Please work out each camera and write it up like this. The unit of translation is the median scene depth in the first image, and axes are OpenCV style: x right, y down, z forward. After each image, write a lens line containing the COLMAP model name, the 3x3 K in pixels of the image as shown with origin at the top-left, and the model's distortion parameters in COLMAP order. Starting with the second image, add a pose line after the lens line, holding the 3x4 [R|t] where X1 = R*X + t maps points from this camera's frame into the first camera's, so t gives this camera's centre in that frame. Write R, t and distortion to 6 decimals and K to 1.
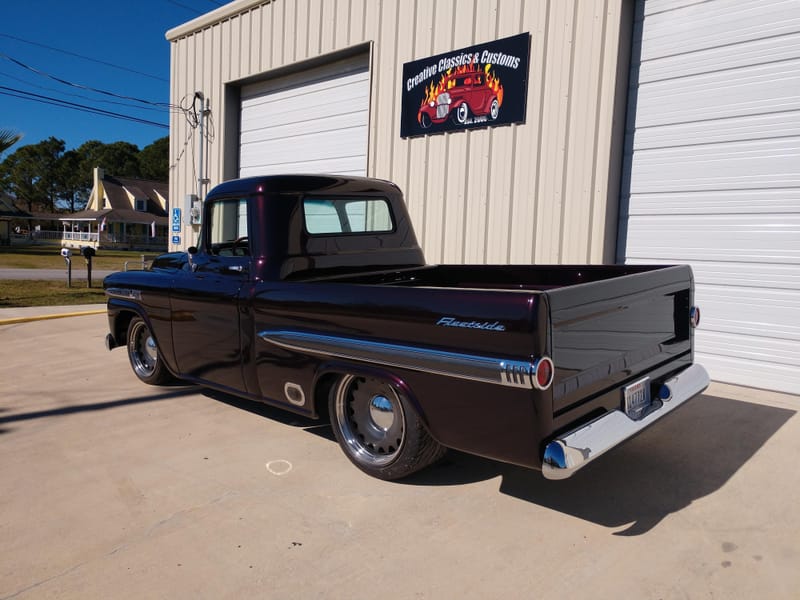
lens RADIAL K [[629.9, 0, 413.0], [0, 629.9, 299.1], [0, 0, 1]] dist [0.012527, 0.026585]
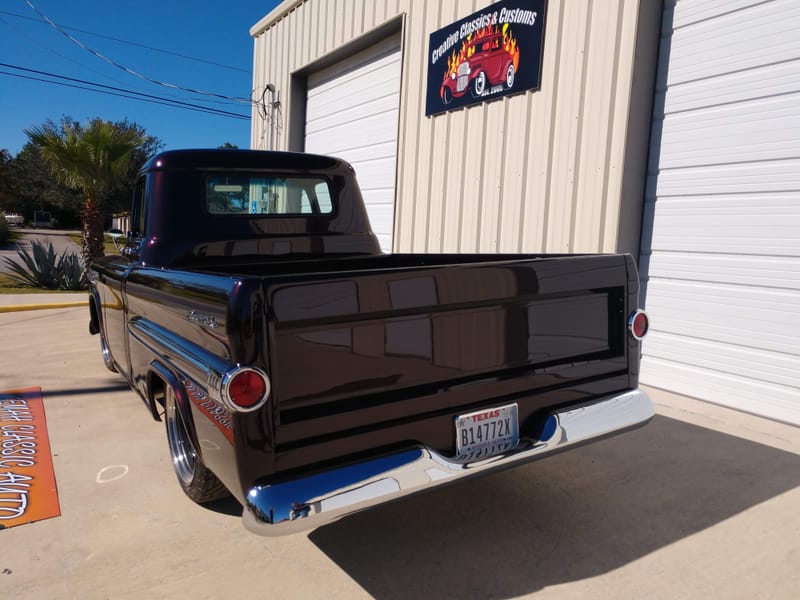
lens RADIAL K [[629.9, 0, 401.4], [0, 629.9, 299.0], [0, 0, 1]] dist [0.012527, 0.026585]
pose [[0.964156, 0.034094, -0.263138, 0.220589], [-0.033323, 0.999417, 0.007395, 0.000416], [0.263237, 0.001638, 0.964730, 0.133017]]
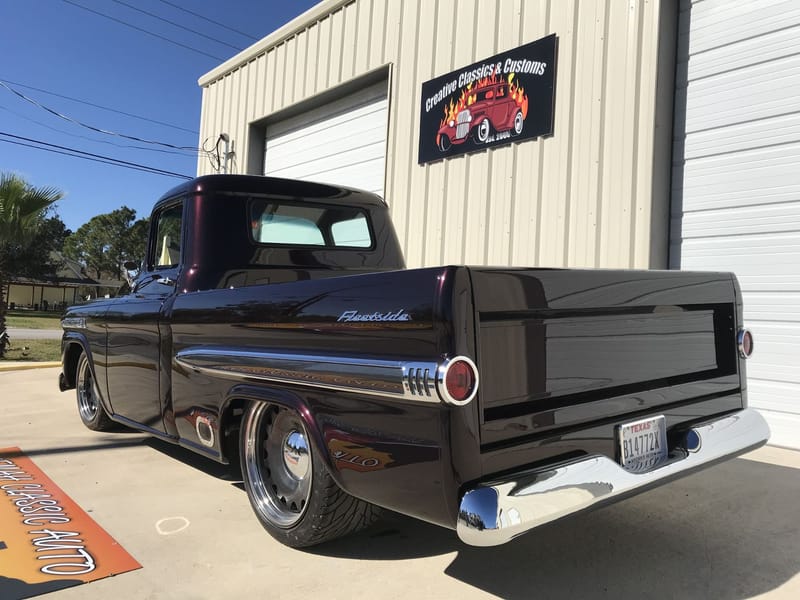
lens RADIAL K [[680.5, 0, 398.8], [0, 680.5, 288.8], [0, 0, 1]] dist [0.020529, -0.018505]
pose [[0.990857, 0.004129, -0.134854, 0.093004], [-0.021702, 0.991393, -0.129108, 0.044487], [0.133161, 0.130854, 0.982418, 0.099399]]
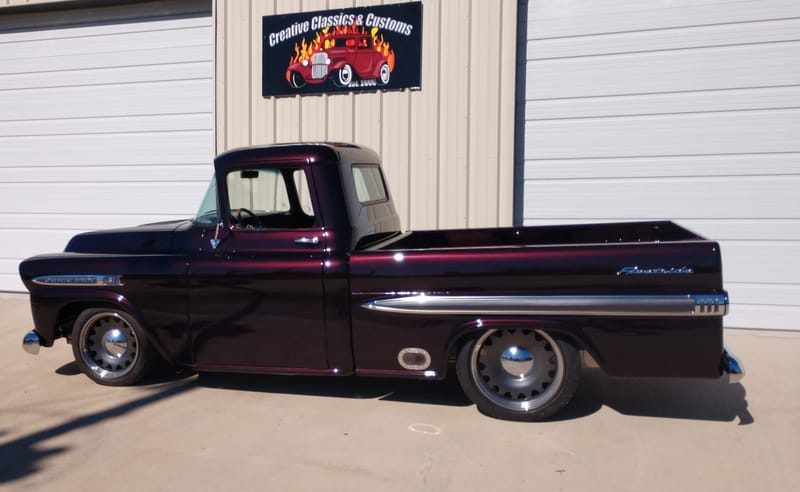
lens RADIAL K [[768.3, 0, 349.7], [0, 768.3, 253.4], [0, 0, 1]] dist [0.020637, 0.000000]
pose [[0.901047, -0.050439, 0.430778, -0.447578], [0.065594, 0.997638, -0.020389, -0.000346], [-0.428733, 0.046628, 0.902227, -0.045606]]
